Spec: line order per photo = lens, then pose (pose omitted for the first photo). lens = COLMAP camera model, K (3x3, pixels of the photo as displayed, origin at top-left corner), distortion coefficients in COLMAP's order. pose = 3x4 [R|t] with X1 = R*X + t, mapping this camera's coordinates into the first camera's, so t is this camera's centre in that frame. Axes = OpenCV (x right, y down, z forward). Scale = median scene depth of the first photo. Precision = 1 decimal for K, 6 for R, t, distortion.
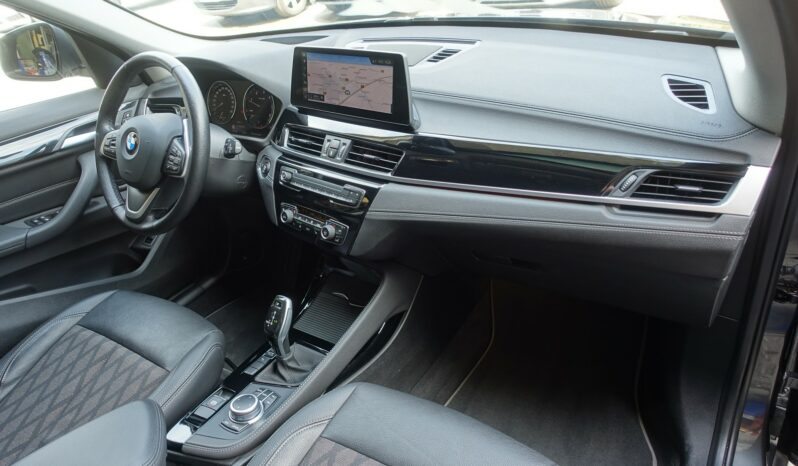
lens RADIAL K [[549.7, 0, 402.6], [0, 549.7, 230.0], [0, 0, 1]] dist [0.000283, -0.000336]
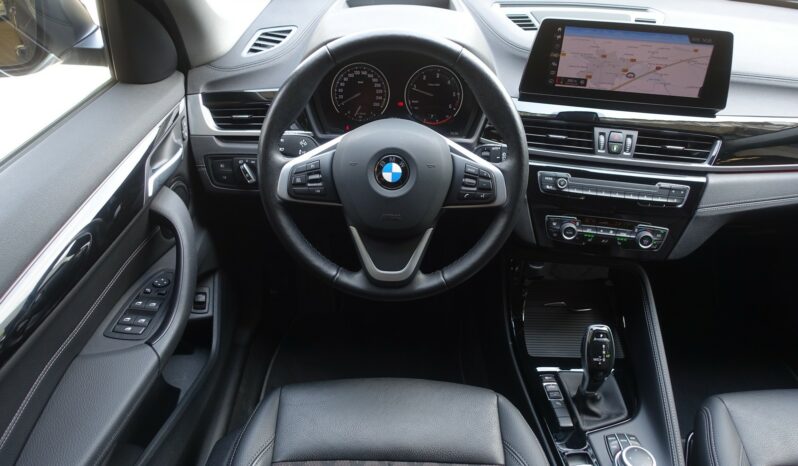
lens RADIAL K [[549.7, 0, 402.6], [0, 549.7, 230.0], [0, 0, 1]] dist [0.000283, -0.000336]
pose [[0.830293, -0.209296, 0.516535, -0.882562], [0.157444, 0.977141, 0.142850, -0.192426], [-0.534625, -0.037282, 0.844266, 0.457446]]
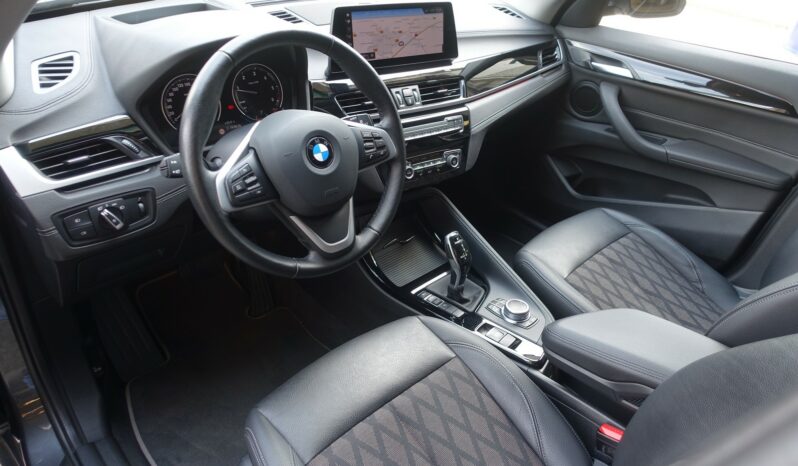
lens RADIAL K [[549.6, 0, 401.7], [0, 549.6, 226.8], [0, 0, 1]] dist [0.001998, -0.003406]
pose [[0.218877, -0.411760, 0.884617, -1.216007], [0.378162, 0.871540, 0.312106, -0.272640], [-0.899492, 0.266216, 0.346472, 0.713415]]
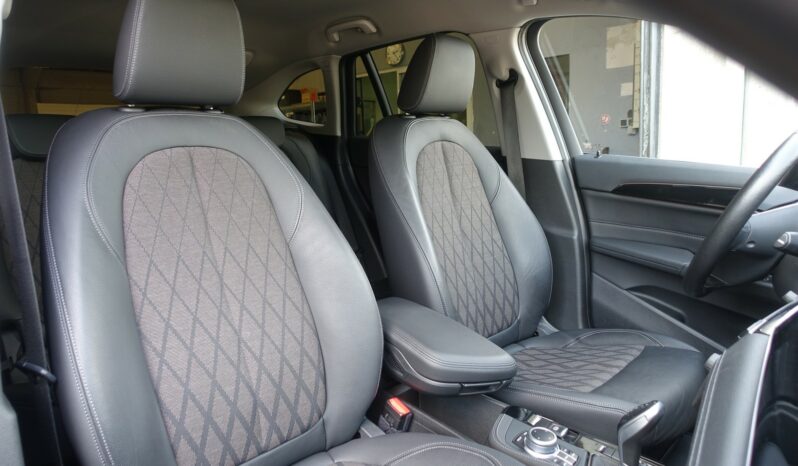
lens RADIAL K [[549.6, 0, 401.7], [0, 549.6, 226.8], [0, 0, 1]] dist [0.001998, -0.003406]
pose [[-0.161449, 0.282253, -0.945657, 0.520418], [-0.475939, 0.817163, 0.325157, -0.168481], [0.864532, 0.502572, 0.002406, 0.553865]]
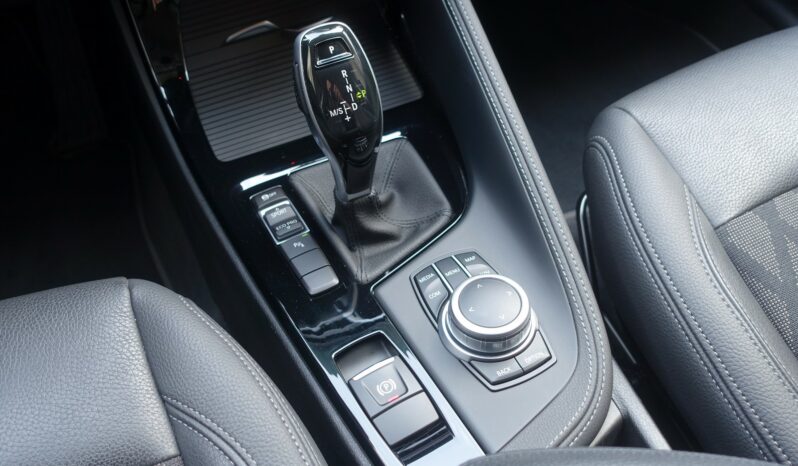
lens RADIAL K [[774.3, 0, 399.0], [0, 774.3, 233.0], [0, 0, 1]] dist [-0.005377, -0.002604]
pose [[0.533640, -0.597887, 0.598130, -0.545228], [0.376094, 0.801239, 0.465369, 0.023599], [-0.757484, -0.023386, 0.652435, 0.668552]]
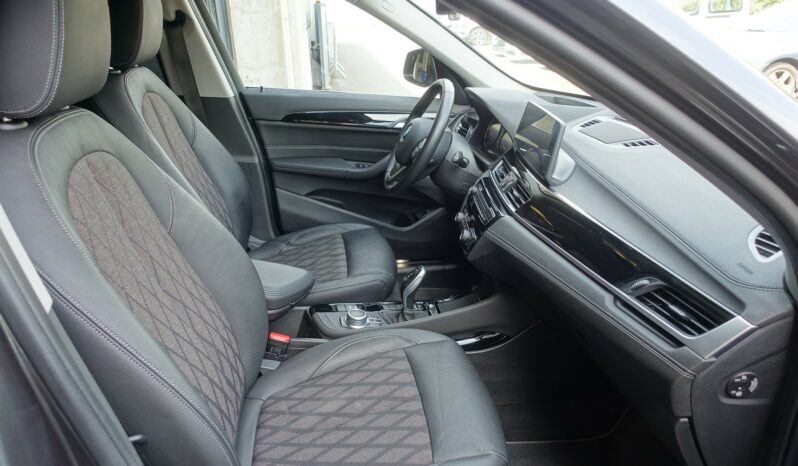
lens RADIAL K [[549.6, 0, 401.7], [0, 549.6, 226.8], [0, 0, 1]] dist [0.001998, -0.003406]
pose [[0.657805, 0.397005, -0.640062, 0.563118], [-0.461951, 0.883857, 0.073465, -0.038499], [0.594890, 0.247352, 0.764803, -0.069956]]
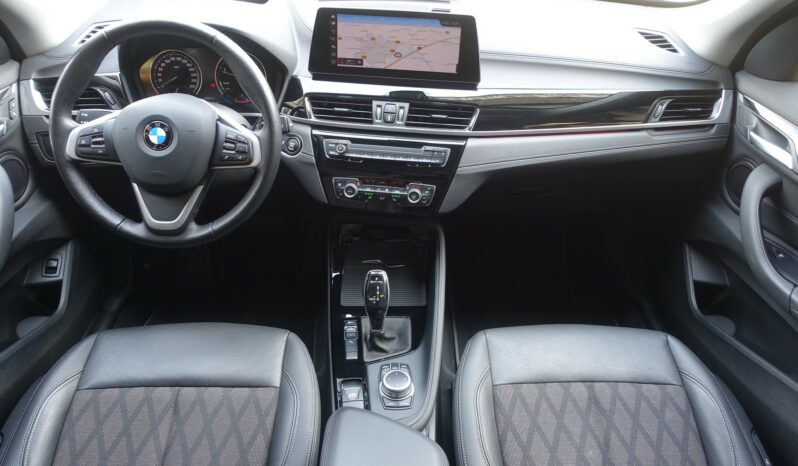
lens RADIAL K [[549.6, 0, 401.7], [0, 549.6, 226.8], [0, 0, 1]] dist [0.001998, -0.003406]
pose [[0.817528, -0.220670, 0.531932, -0.690300], [0.179336, 0.975297, 0.128977, -0.073645], [-0.547253, -0.010048, 0.836907, 0.159265]]
